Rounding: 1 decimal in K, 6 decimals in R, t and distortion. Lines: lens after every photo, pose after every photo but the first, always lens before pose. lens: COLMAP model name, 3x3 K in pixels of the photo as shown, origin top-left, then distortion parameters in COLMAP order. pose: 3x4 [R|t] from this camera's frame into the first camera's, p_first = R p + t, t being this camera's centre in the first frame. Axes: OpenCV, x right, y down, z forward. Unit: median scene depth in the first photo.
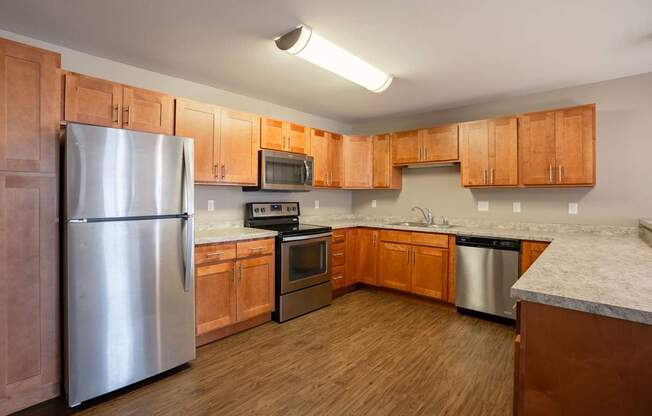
lens RADIAL K [[301.5, 0, 323.6], [0, 301.5, 199.5], [0, 0, 1]] dist [-0.028044, 0.000206]
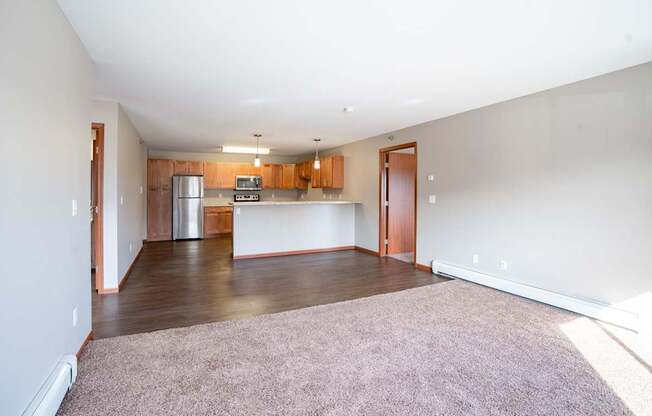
lens RADIAL K [[301.5, 0, 323.6], [0, 301.5, 199.5], [0, 0, 1]] dist [-0.028044, 0.000206]
pose [[0.930750, 0.004709, -0.365626, 1.510501], [-0.001065, 0.999948, 0.010167, 0.025203], [0.365655, -0.009074, 0.930706, -1.243017]]
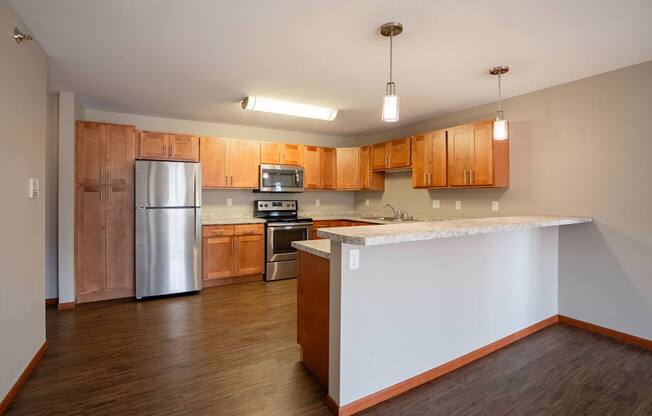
lens RADIAL K [[301.5, 0, 323.6], [0, 301.5, 199.5], [0, 0, 1]] dist [-0.028044, 0.000206]
pose [[0.954943, 0.001335, -0.296785, 0.512810], [-0.001716, 0.999998, -0.001023, 0.006980], [0.296783, 0.001486, 0.954944, -0.305800]]
